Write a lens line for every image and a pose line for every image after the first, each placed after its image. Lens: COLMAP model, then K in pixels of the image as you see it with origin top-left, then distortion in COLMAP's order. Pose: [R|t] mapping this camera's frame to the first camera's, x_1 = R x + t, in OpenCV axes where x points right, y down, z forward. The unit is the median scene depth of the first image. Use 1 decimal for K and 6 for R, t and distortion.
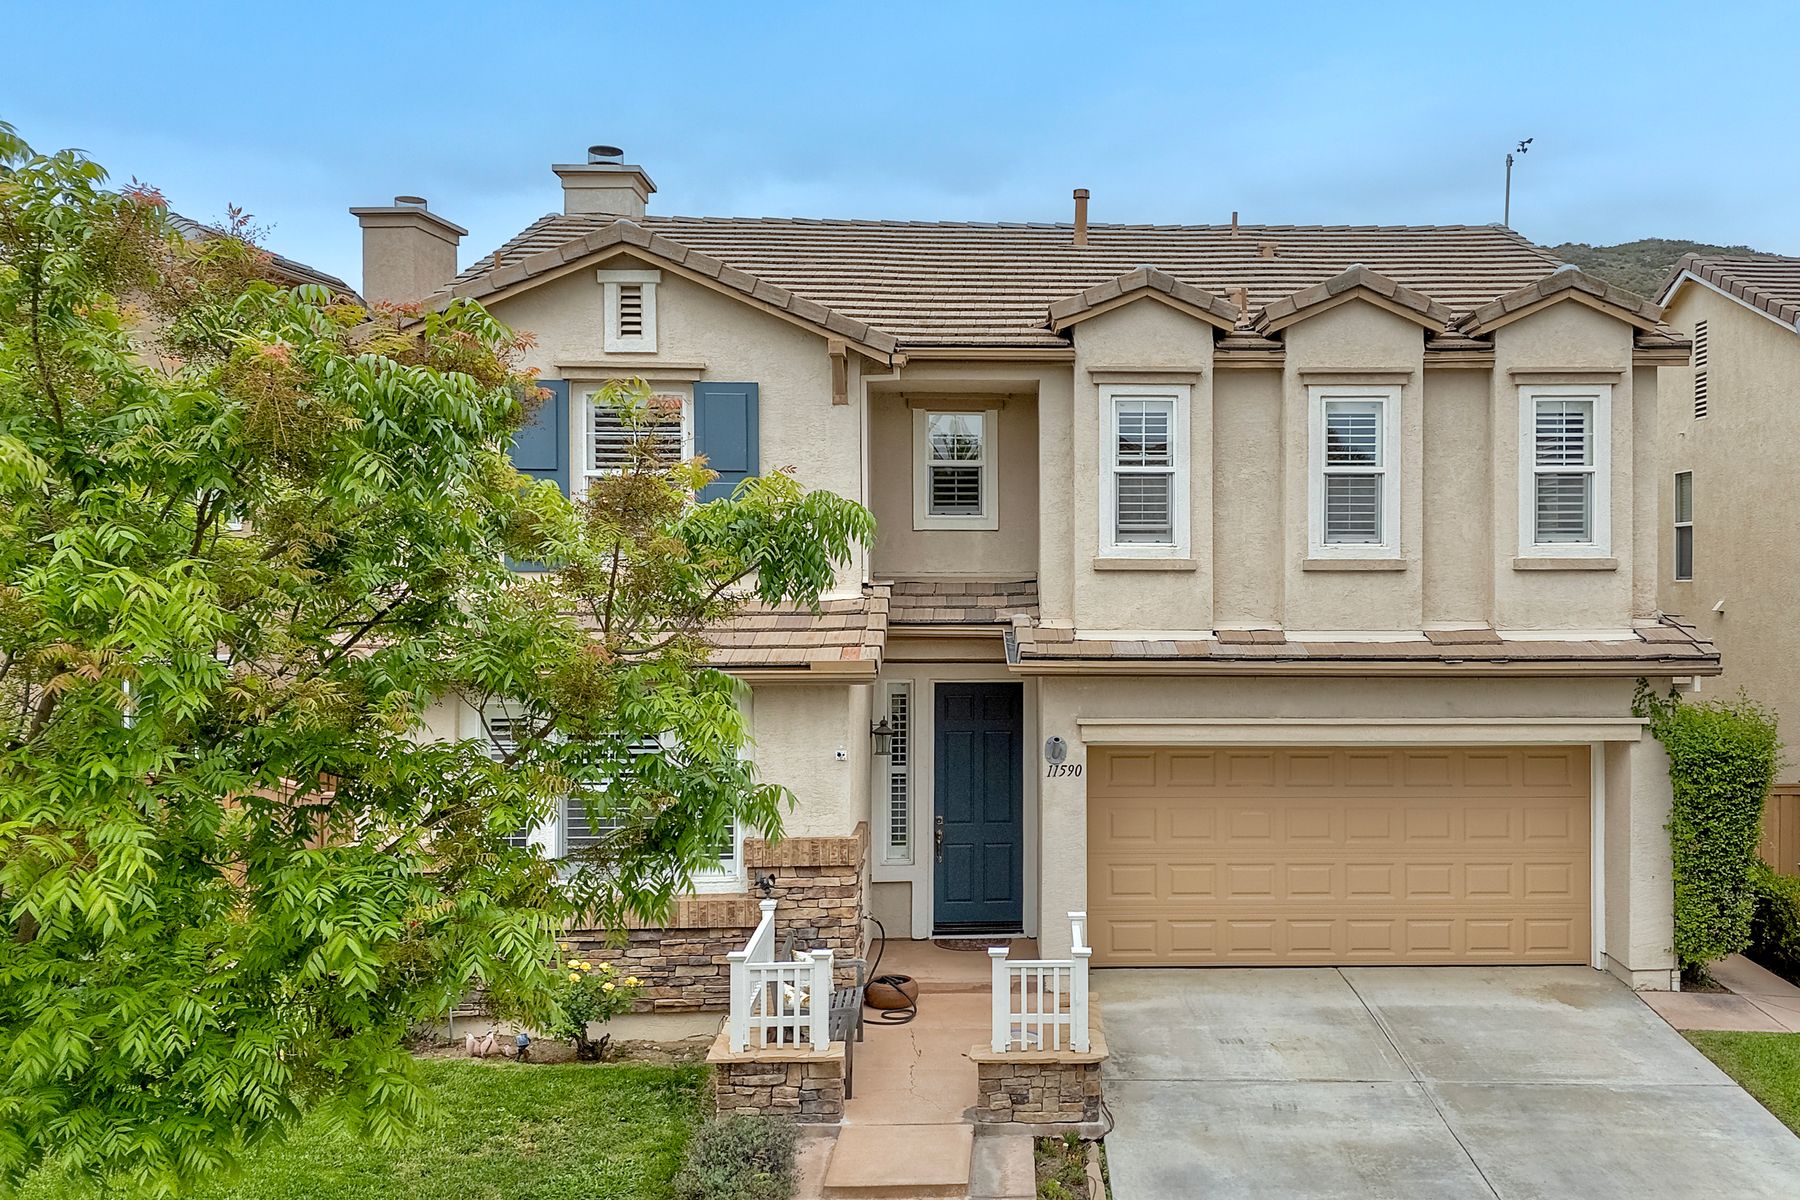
lens RADIAL K [[1562.2, 0, 900.0], [0, 1562.2, 600.0], [0, 0, 1]] dist [0.101634, -0.161059]
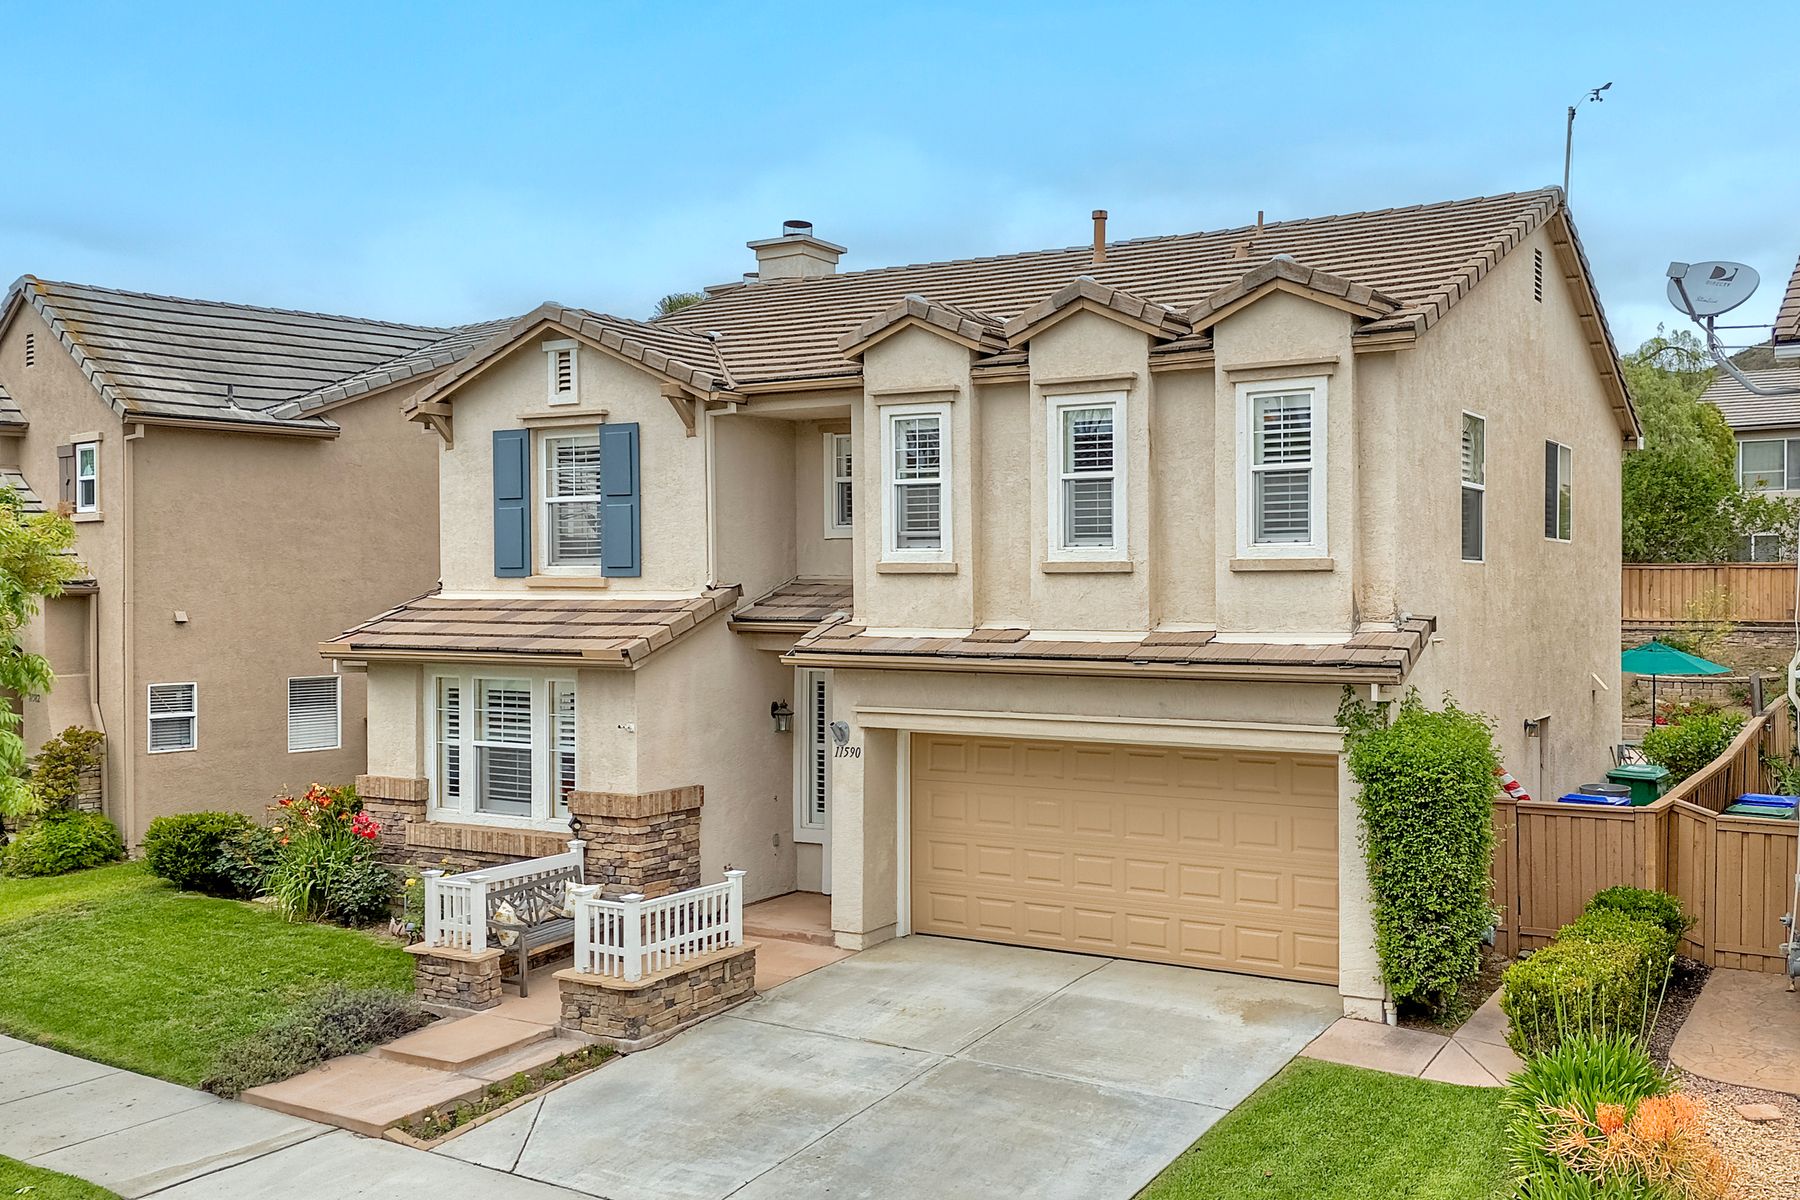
lens RADIAL K [[1516.3, 0, 1041.7], [0, 1516.3, 592.1], [0, 0, 1]] dist [0.083564, -0.112883]
pose [[0.861983, 0.000666, -0.506937, 0.770639], [-0.001301, 0.999999, -0.000900, -0.004961], [0.506936, 0.001435, 0.861983, 0.127470]]
